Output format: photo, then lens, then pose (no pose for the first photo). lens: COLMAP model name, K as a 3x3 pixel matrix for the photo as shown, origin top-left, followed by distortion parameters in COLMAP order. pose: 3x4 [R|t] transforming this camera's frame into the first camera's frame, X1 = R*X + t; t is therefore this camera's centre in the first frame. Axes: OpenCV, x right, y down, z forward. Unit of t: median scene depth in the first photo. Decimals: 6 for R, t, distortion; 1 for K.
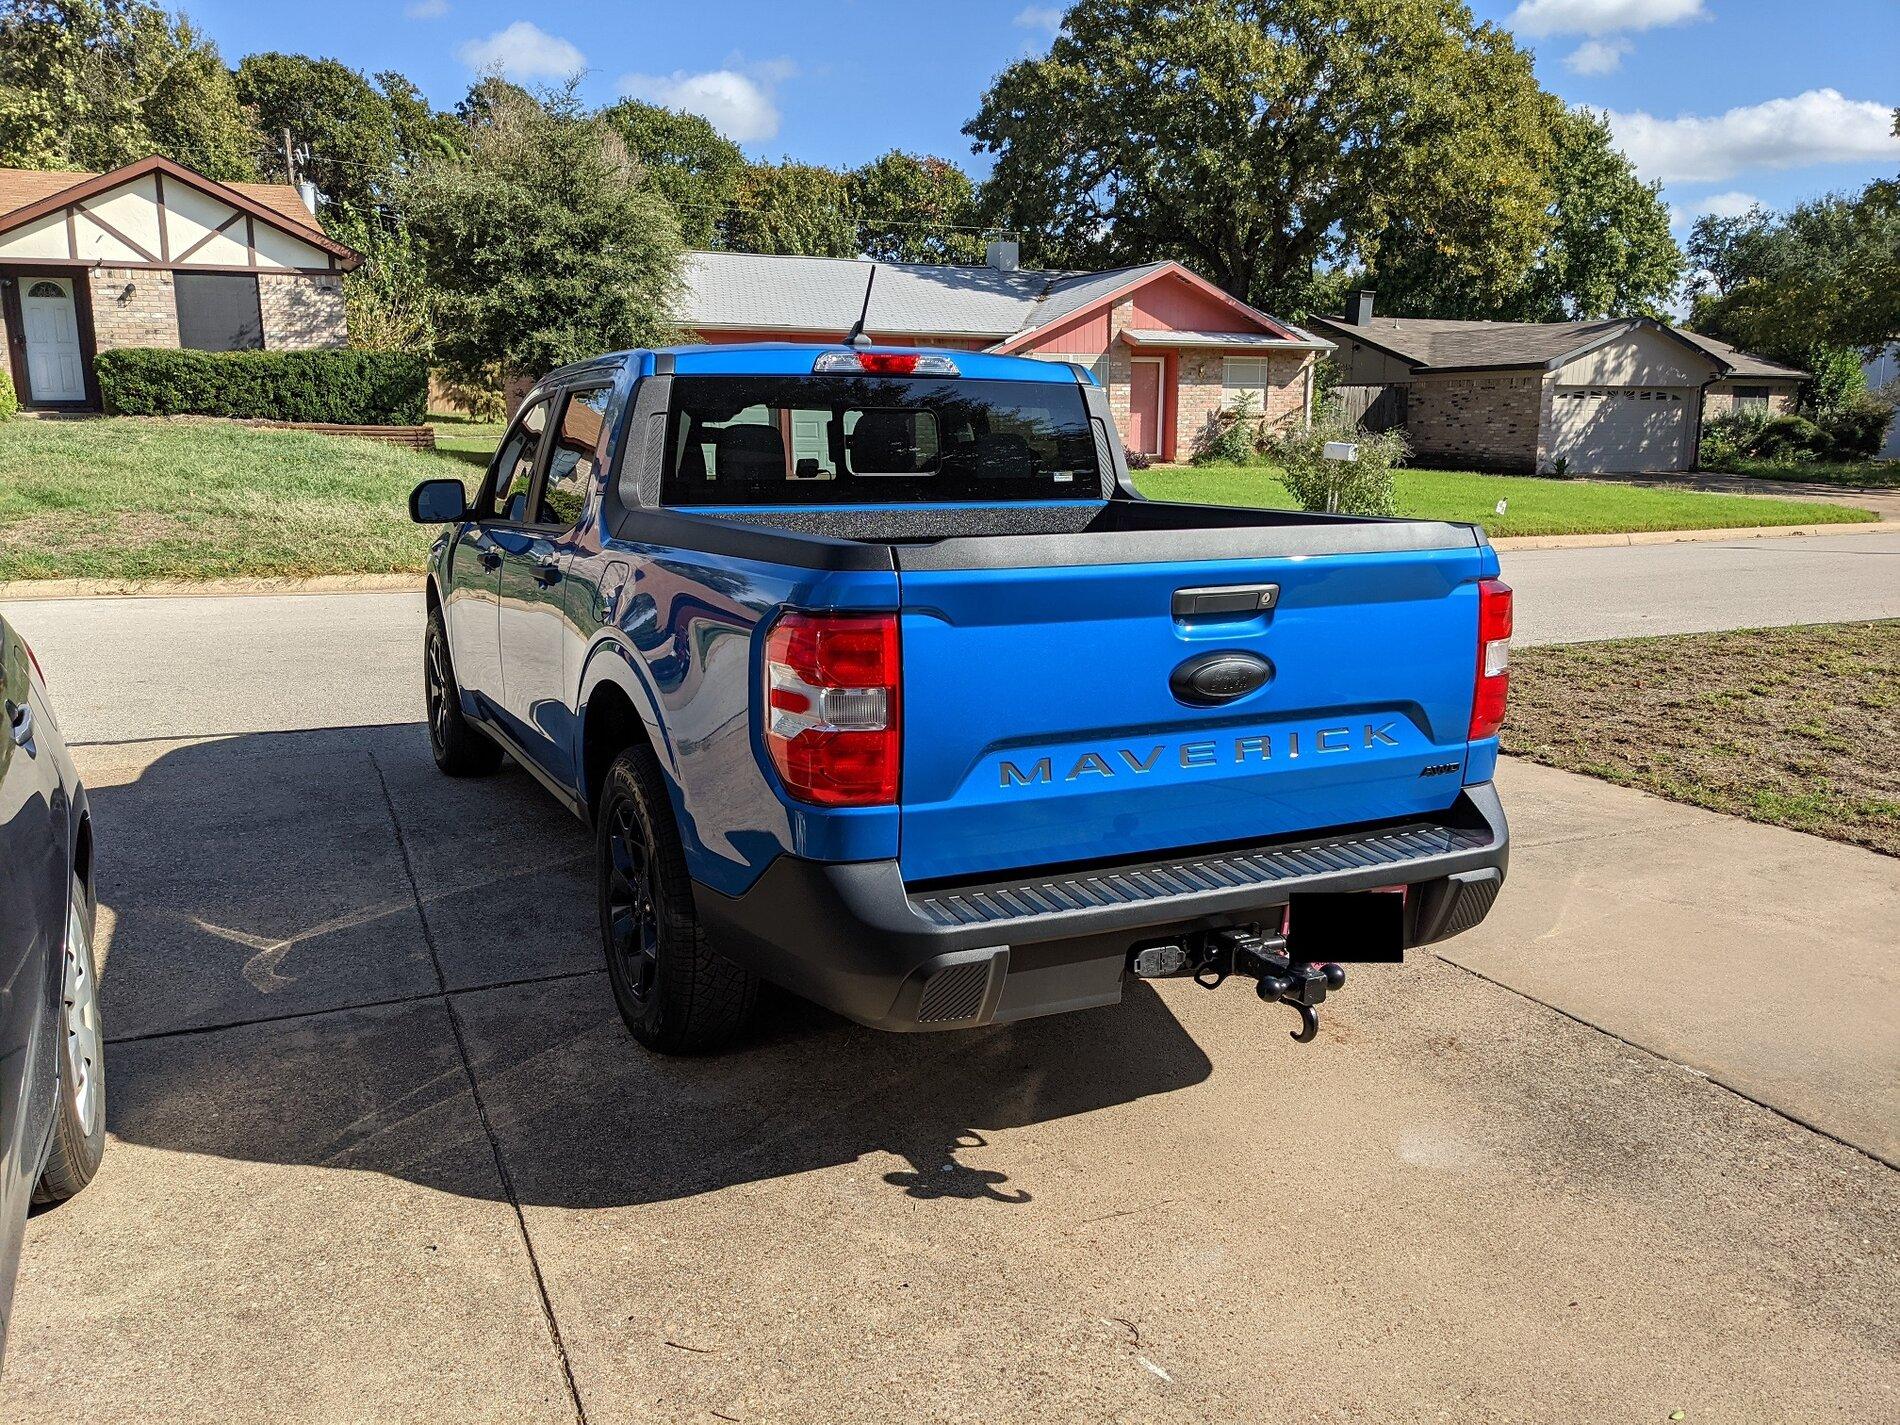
lens RADIAL K [[1506.7, 0, 941.8], [0, 1506.7, 711.2], [0, 0, 1]] dist [0.046571, -0.066763]
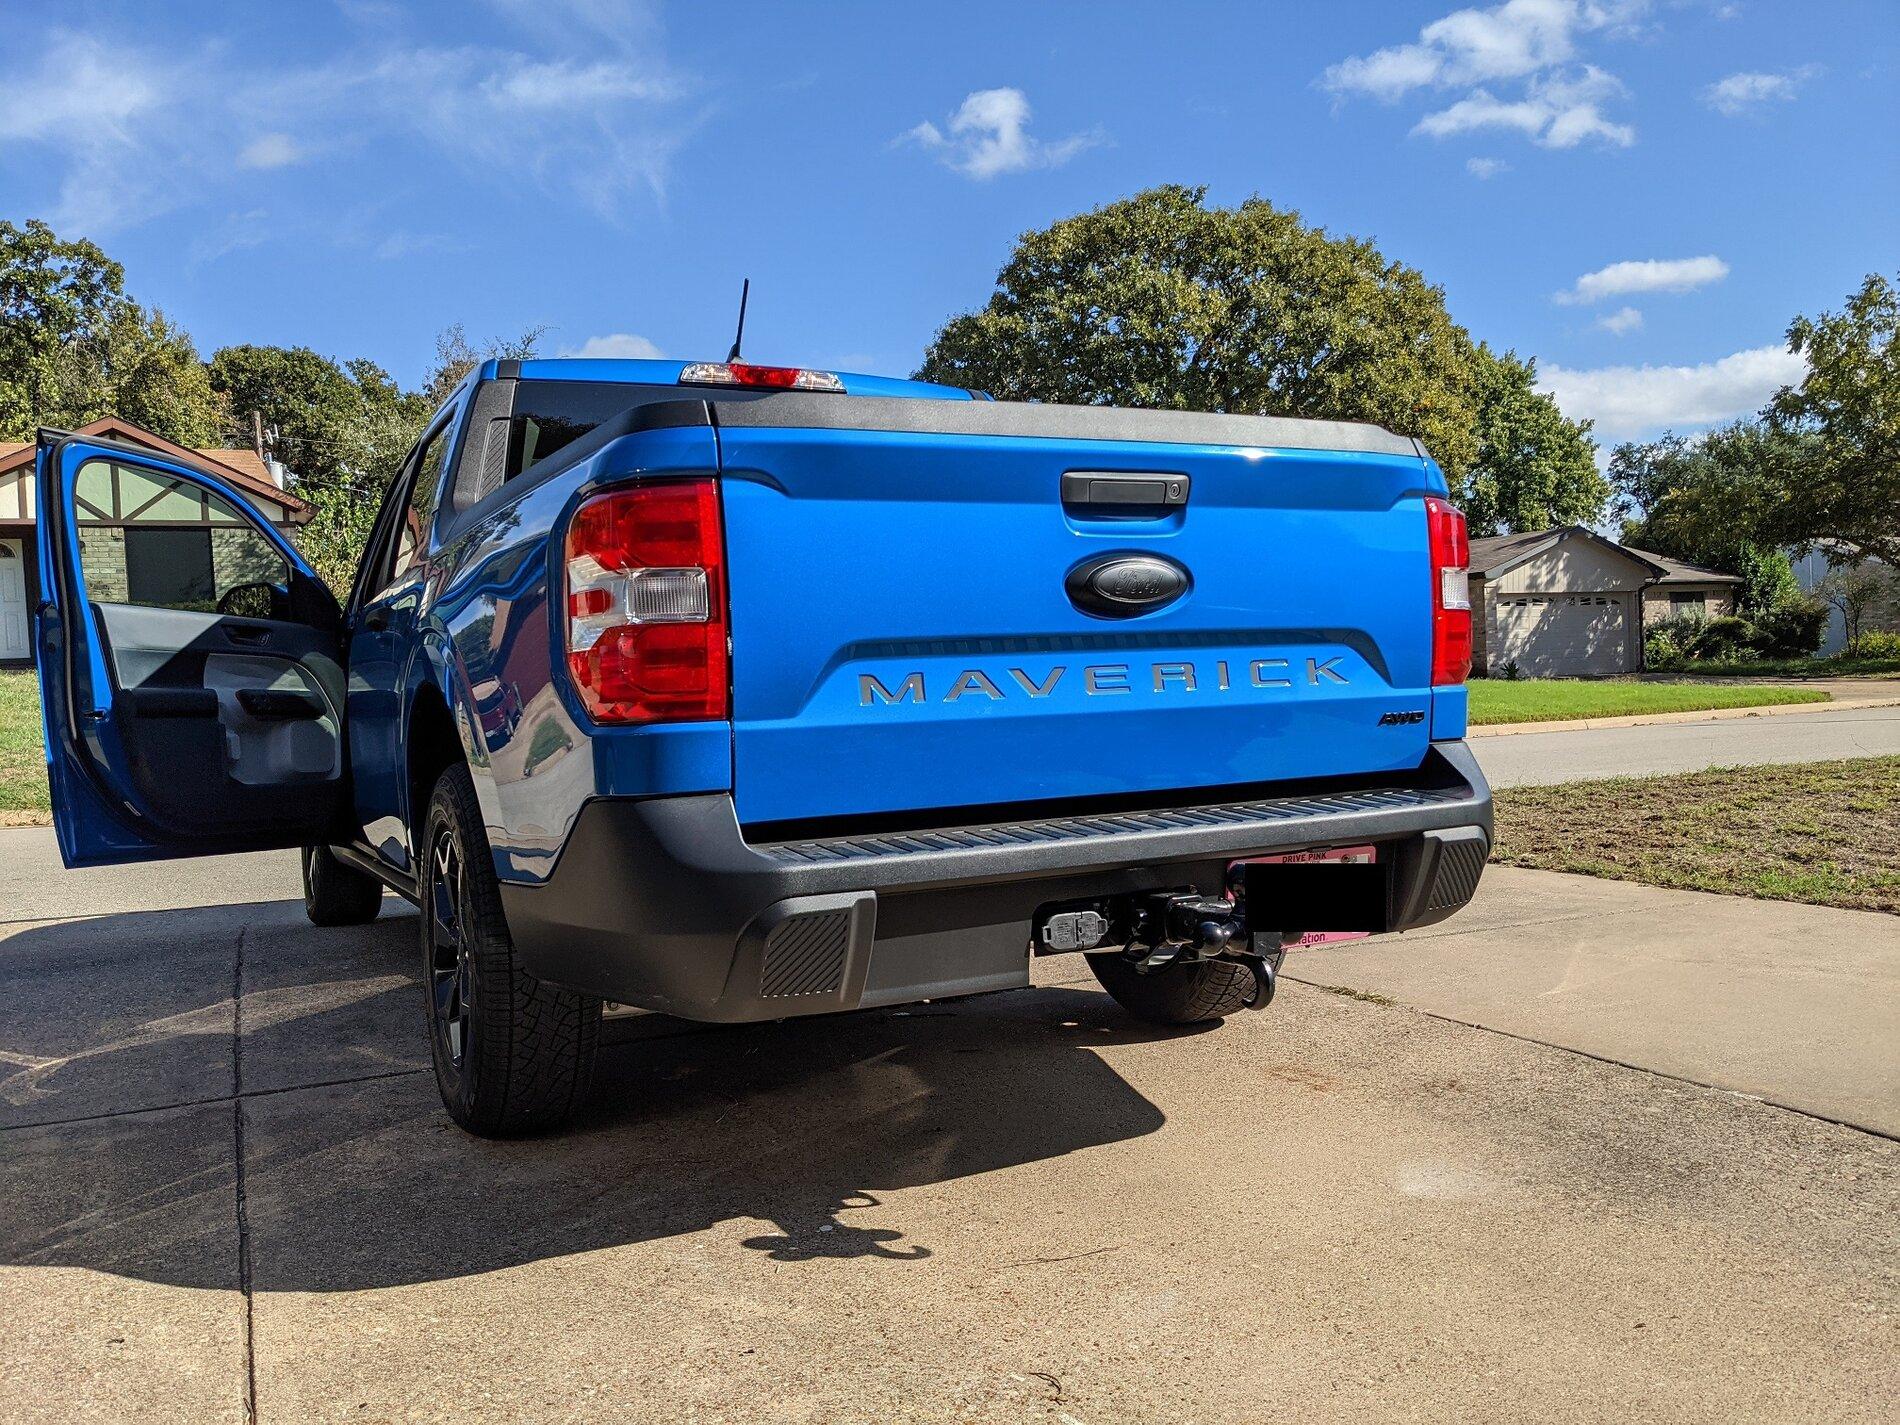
lens RADIAL K [[1498.3, 0, 950.0], [0, 1498.3, 712.5], [0, 0, 1]] dist [0.054045, -0.078731]
pose [[0.998680, -0.044295, 0.025988, 0.043487], [0.047996, 0.985055, -0.165421, 0.125724], [-0.018273, 0.166450, 0.985881, 0.137810]]
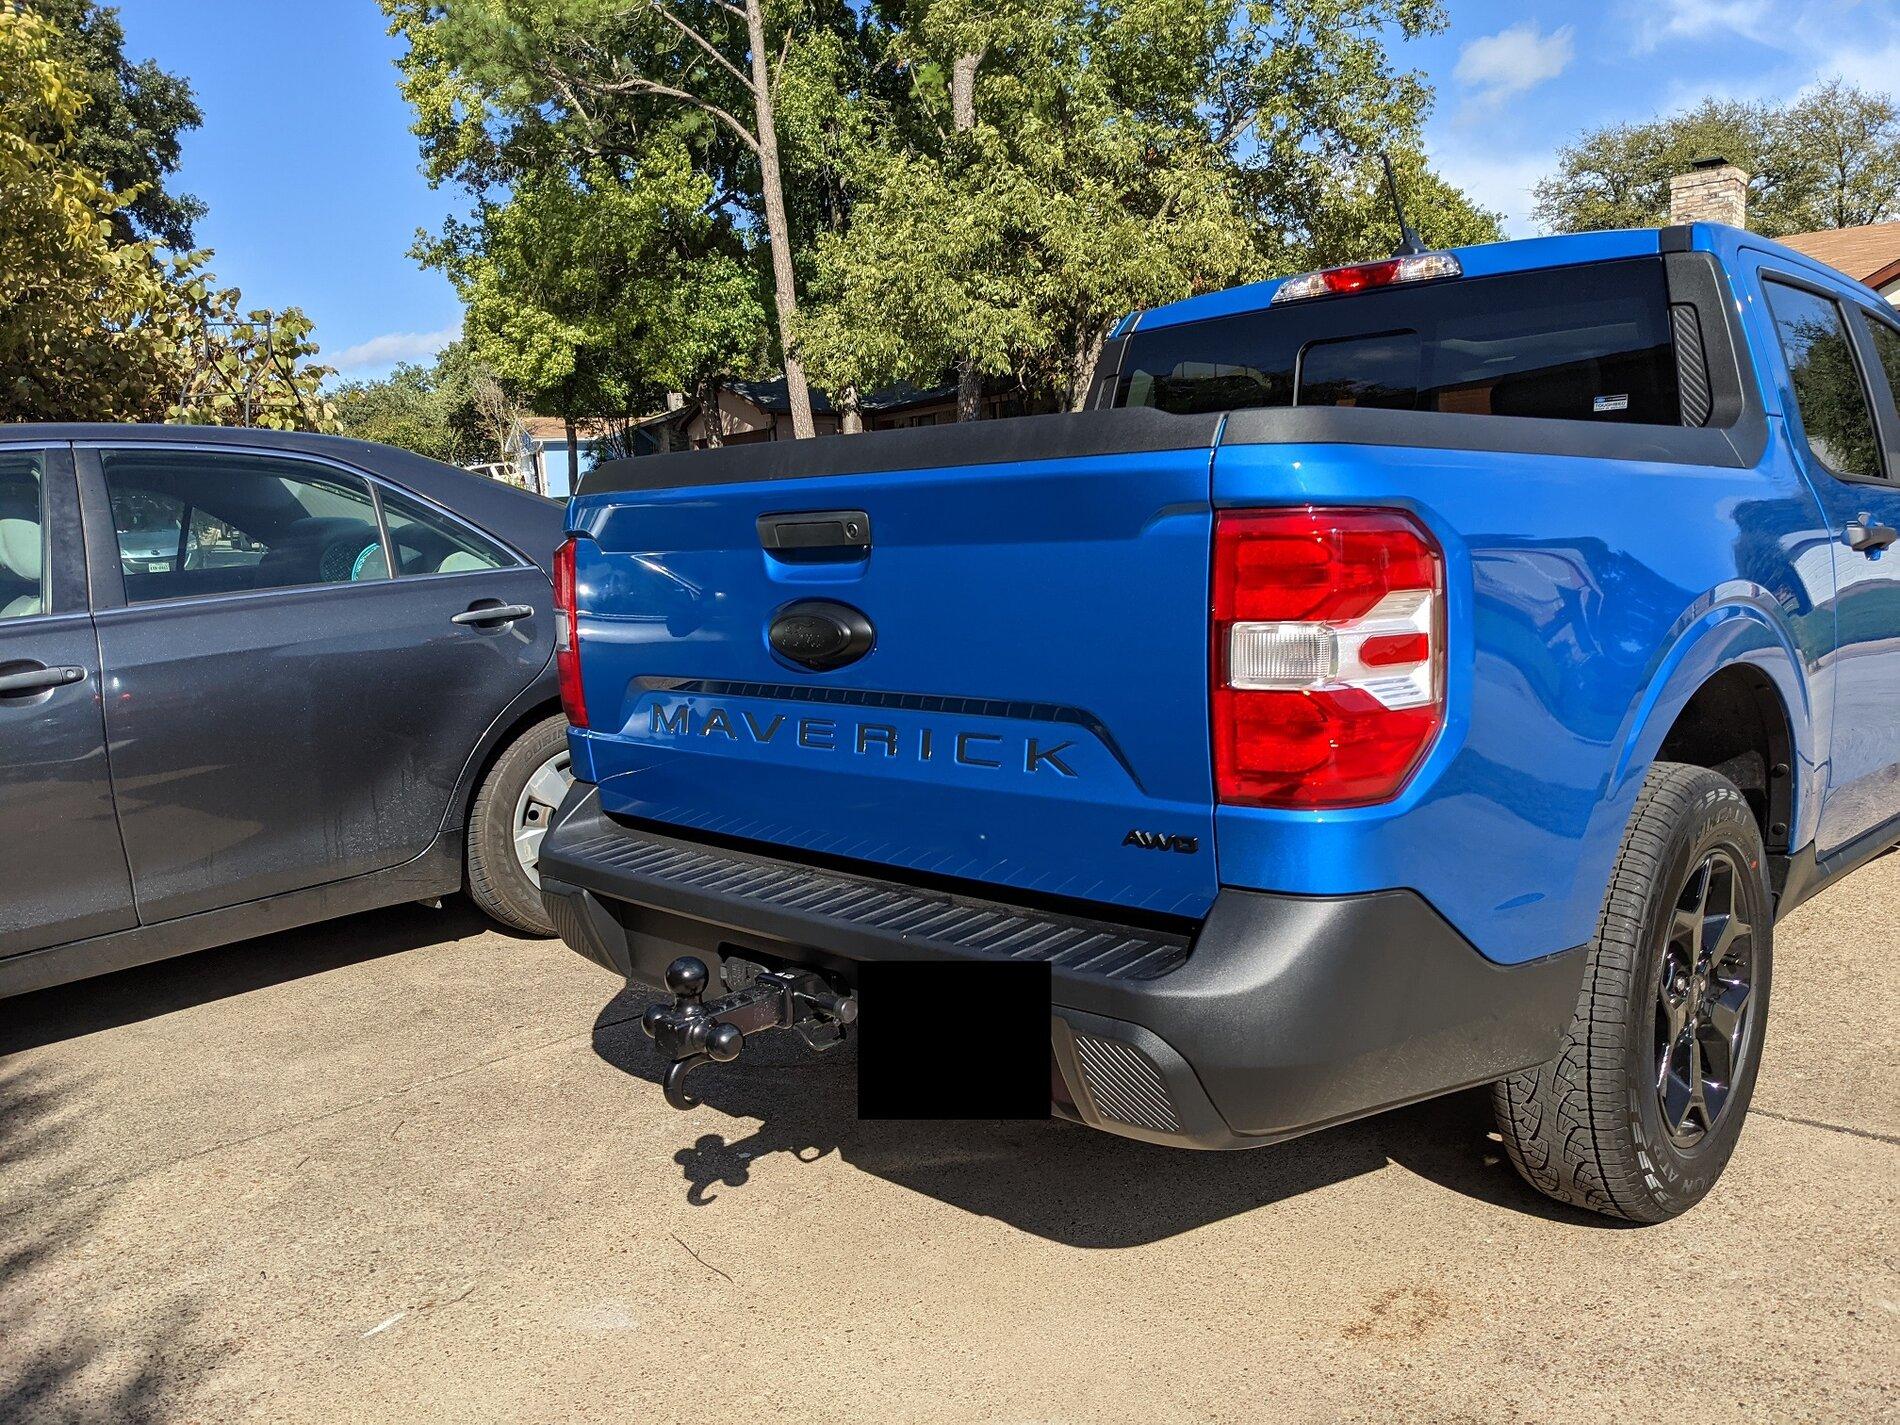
lens RADIAL K [[1498.5, 0, 947.2], [0, 1498.5, 752.9], [0, 0, 1]] dist [0.064221, -0.109673]
pose [[0.345805, 0.123073, -0.930200, 0.641590], [-0.135449, 0.987525, 0.080304, -0.023578], [0.928479, 0.098225, 0.358161, 0.559562]]
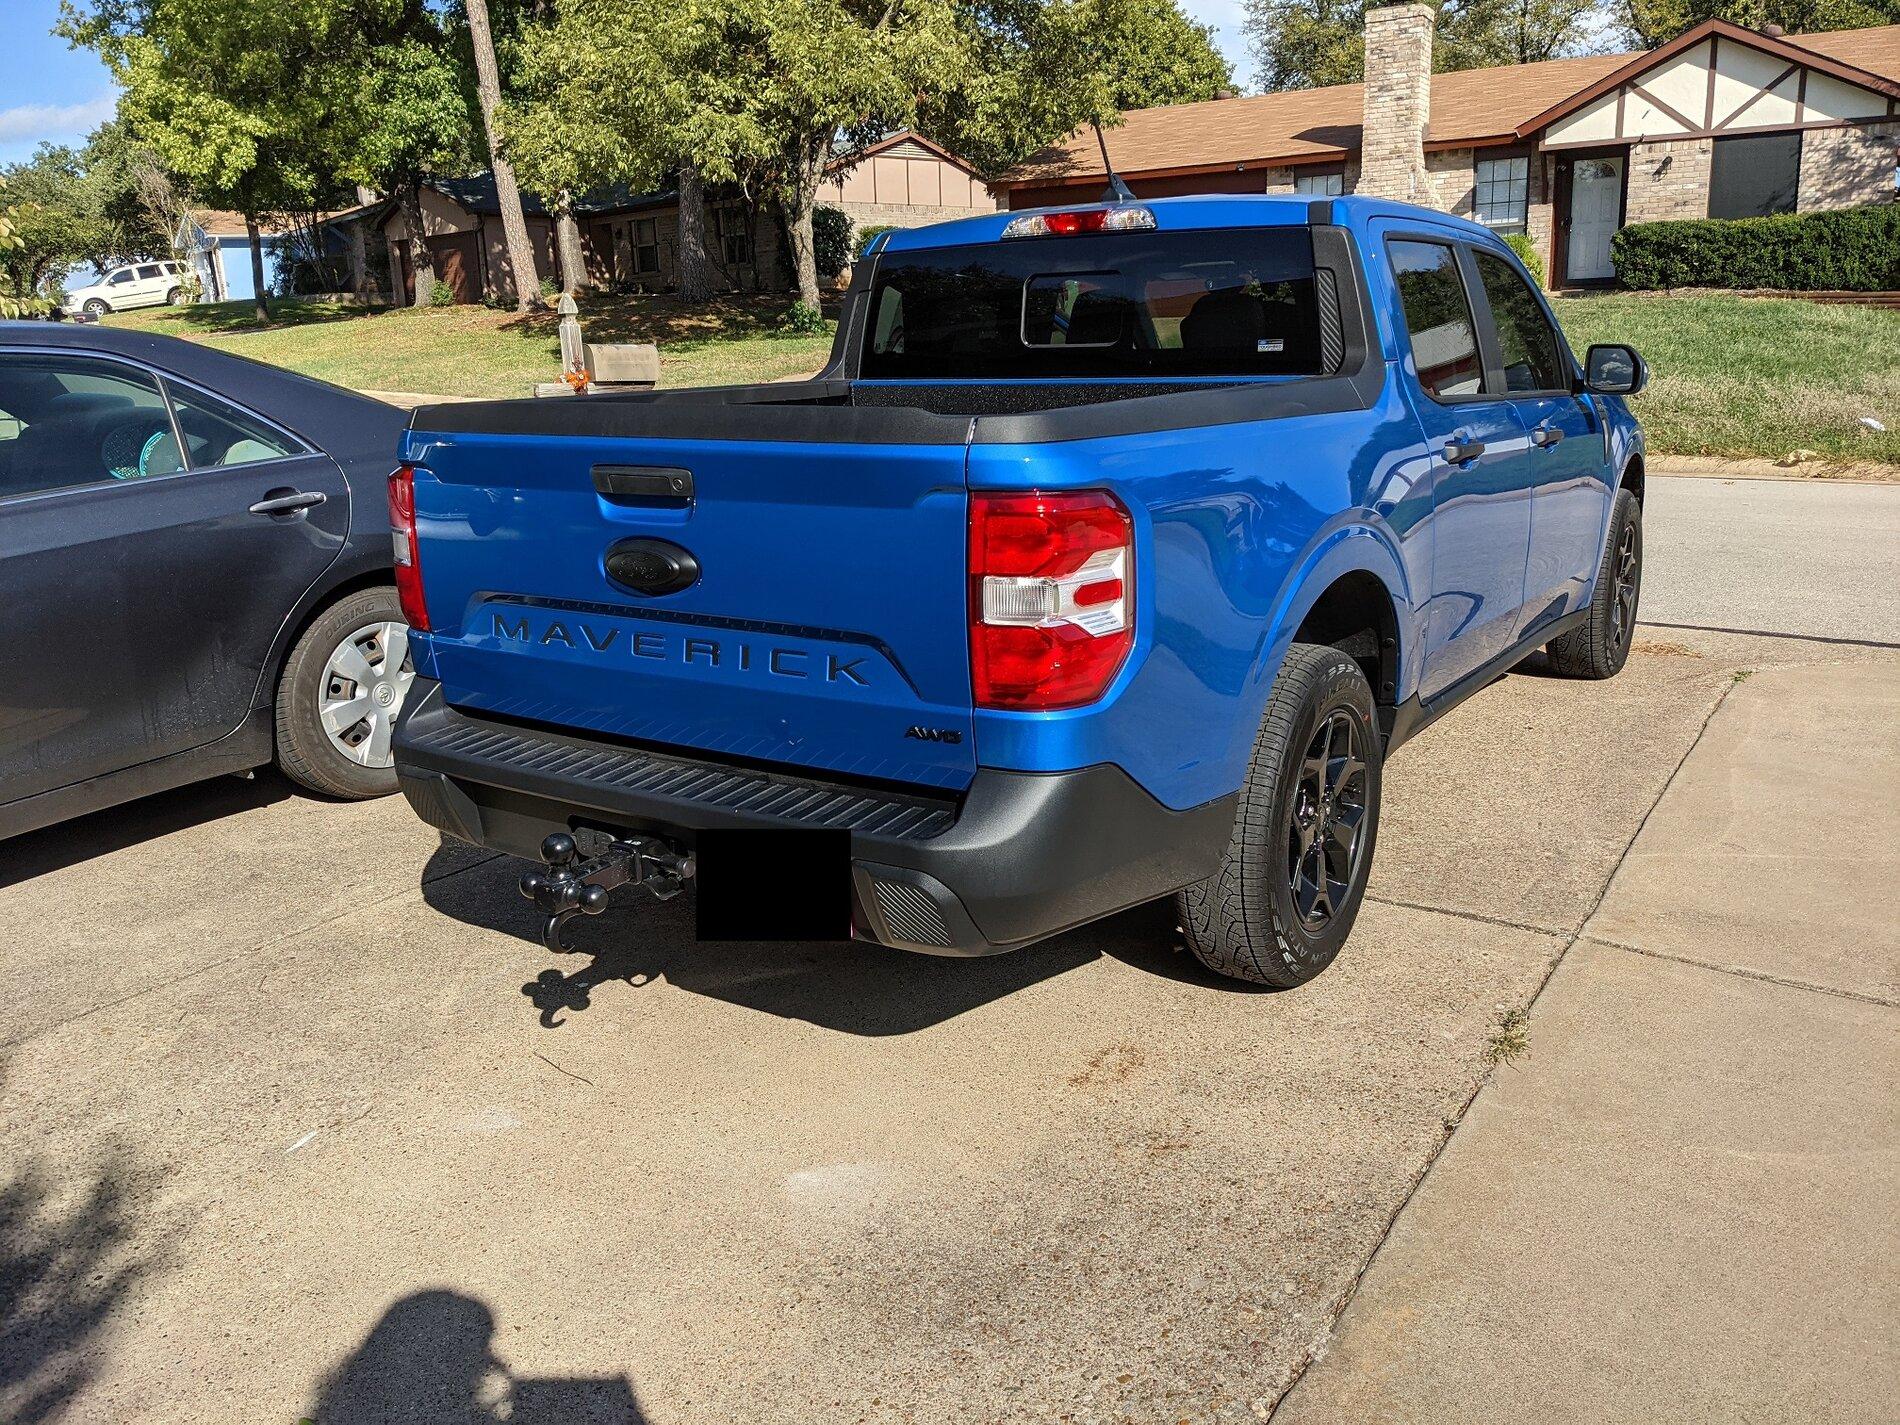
lens RADIAL K [[1495.1, 0, 947.2], [0, 1495.1, 708.3], [0, 0, 1]] dist [0.062775, -0.100239]
pose [[0.505635, 0.194739, -0.840482, 0.749439], [-0.128221, 0.980336, 0.150005, -0.069333], [0.853166, 0.031920, 0.520661, 0.477746]]
